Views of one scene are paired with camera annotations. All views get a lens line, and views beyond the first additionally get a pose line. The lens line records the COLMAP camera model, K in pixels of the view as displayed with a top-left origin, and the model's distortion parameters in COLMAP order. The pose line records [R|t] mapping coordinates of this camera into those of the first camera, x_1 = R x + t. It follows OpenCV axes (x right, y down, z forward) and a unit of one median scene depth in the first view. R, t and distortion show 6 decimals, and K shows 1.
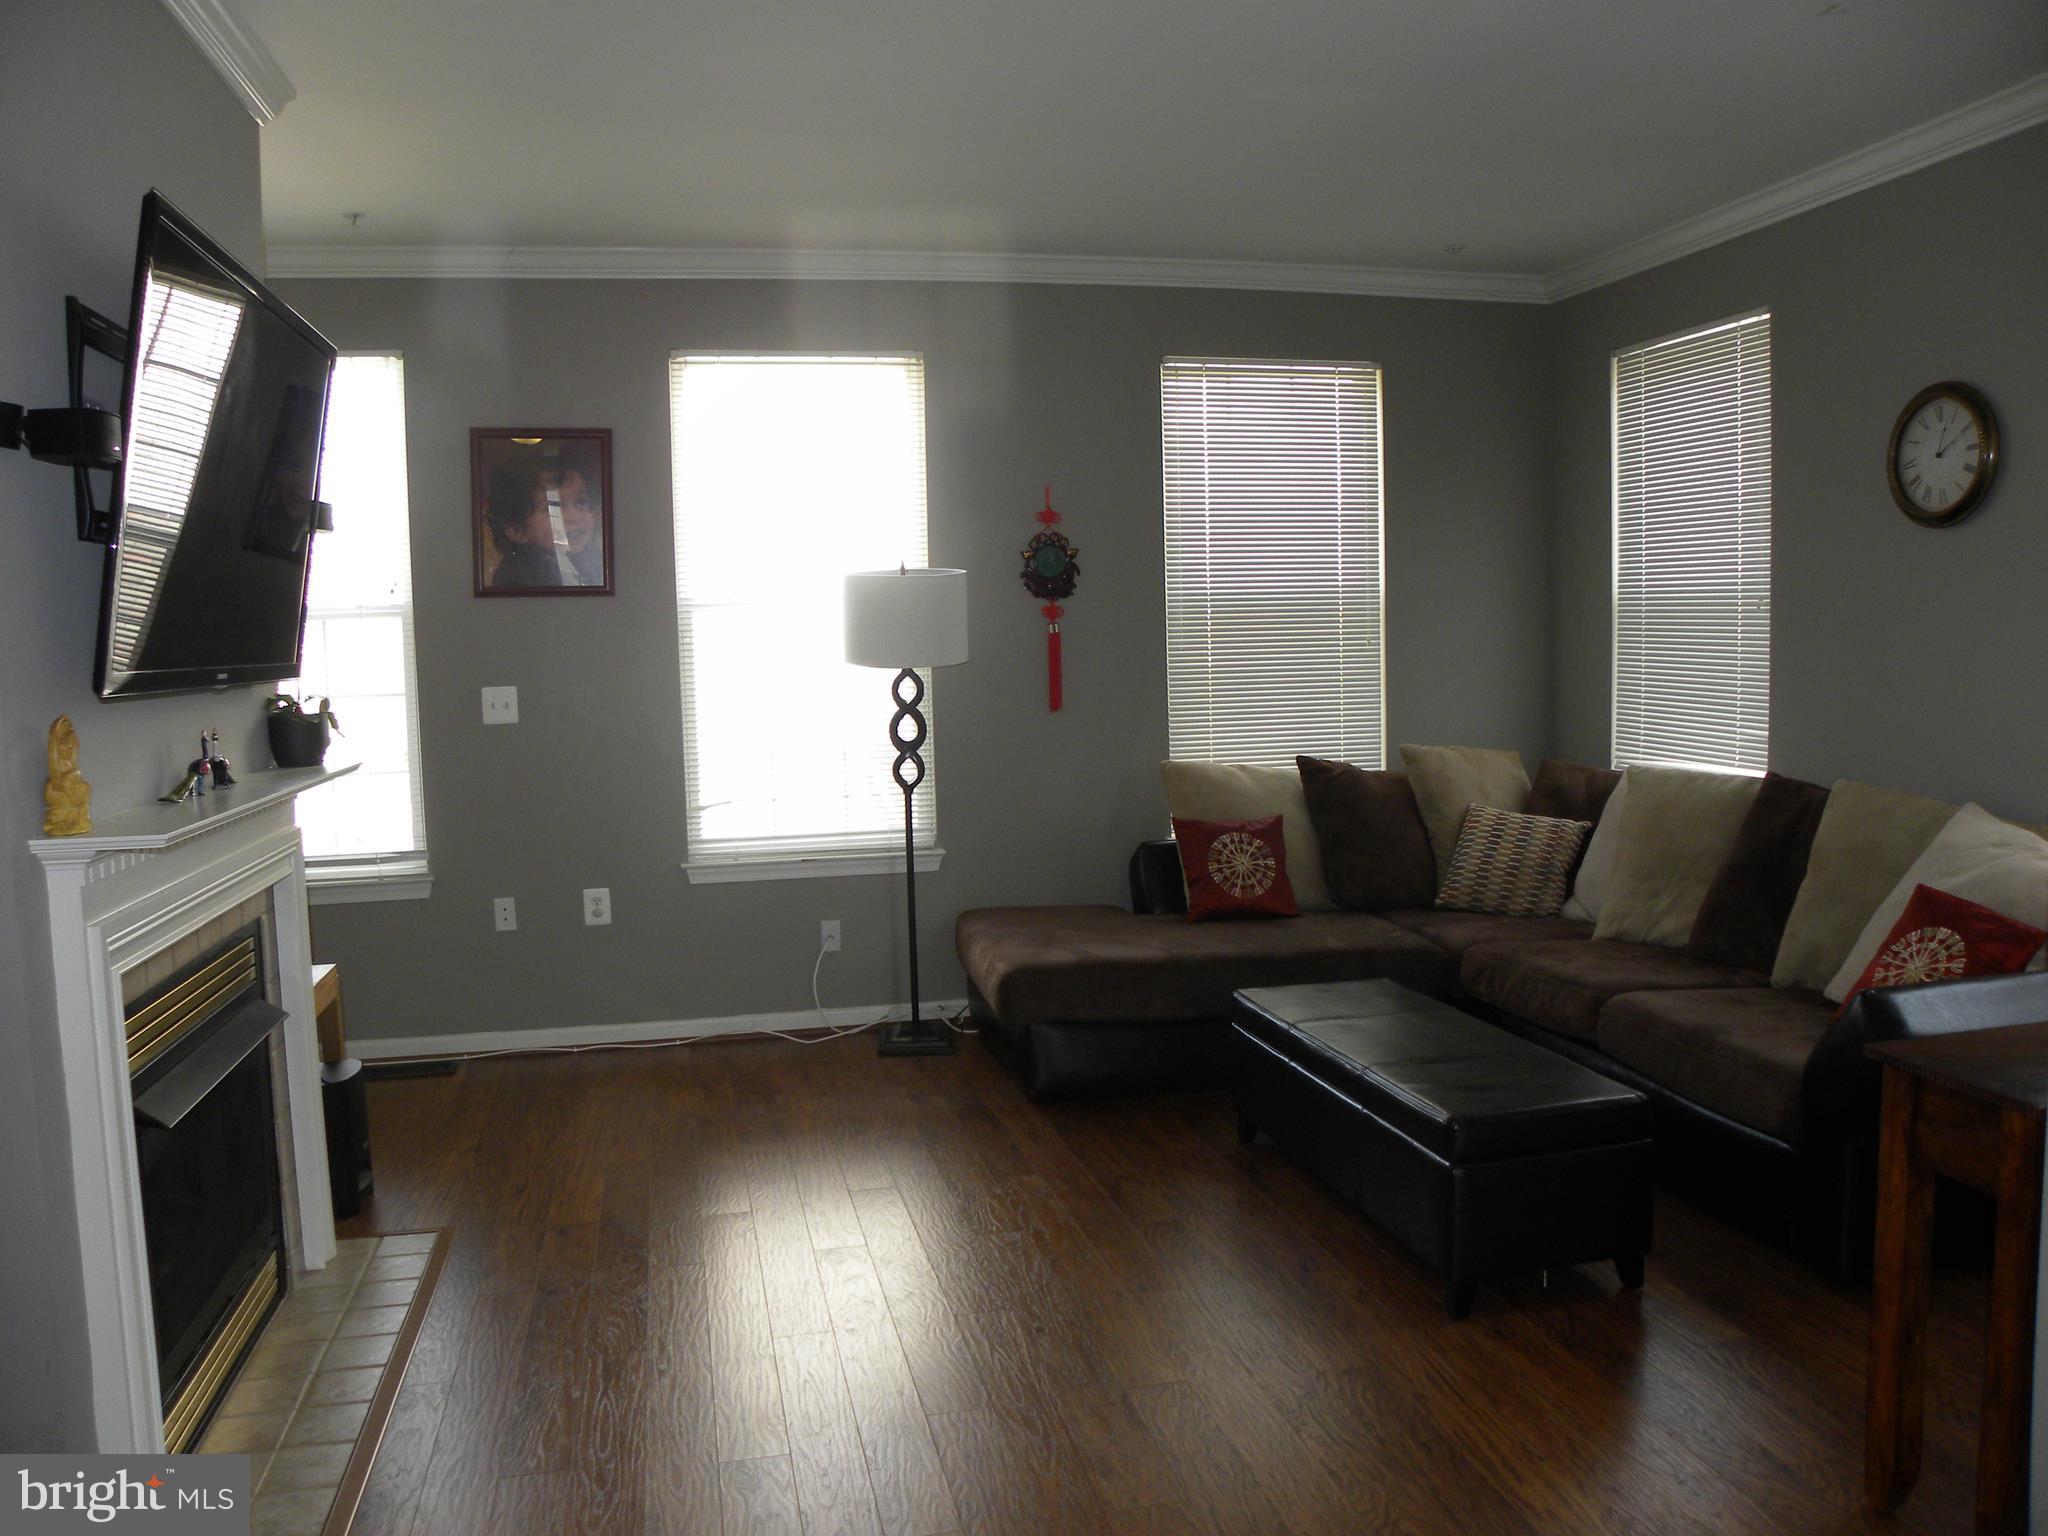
lens RADIAL K [[1552.4, 0, 1022.4], [0, 1552.4, 763.5], [0, 0, 1]] dist [-0.104588, 0.004980]
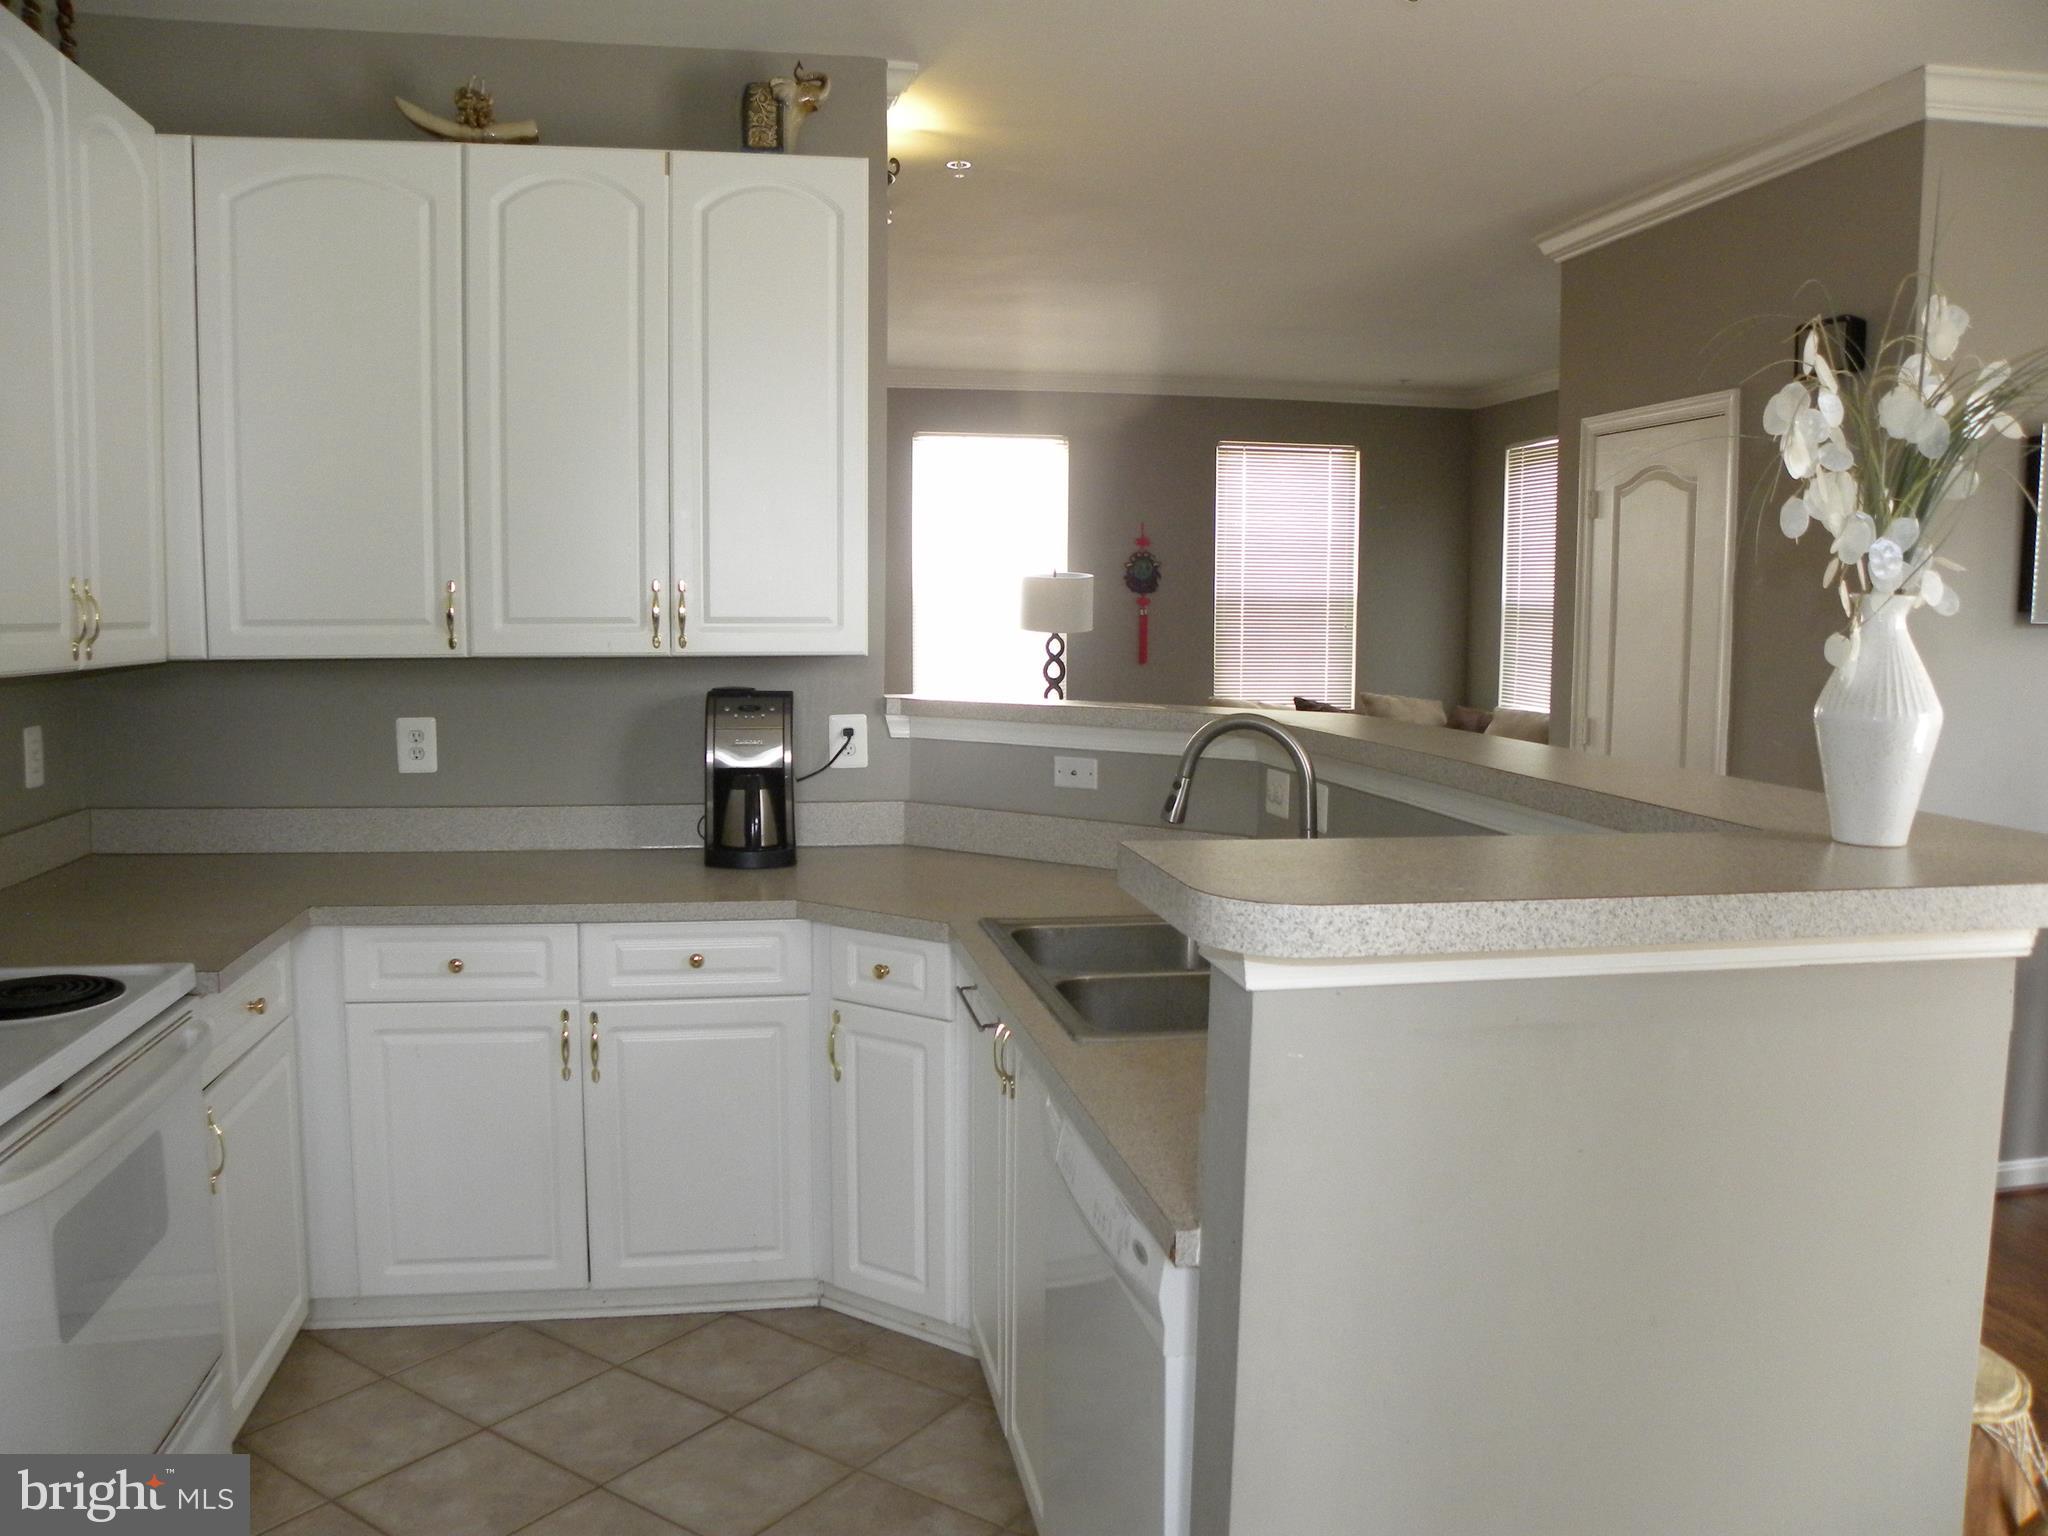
lens RADIAL K [[1552.4, 0, 1024.2], [0, 1552.4, 768.9], [0, 0, 1]] dist [-0.104588, 0.004980]
pose [[0.998711, 0.032592, -0.038921, -0.036275], [-0.032008, 0.999367, 0.015534, 0.054774], [0.039403, -0.014268, 0.999122, -0.614953]]
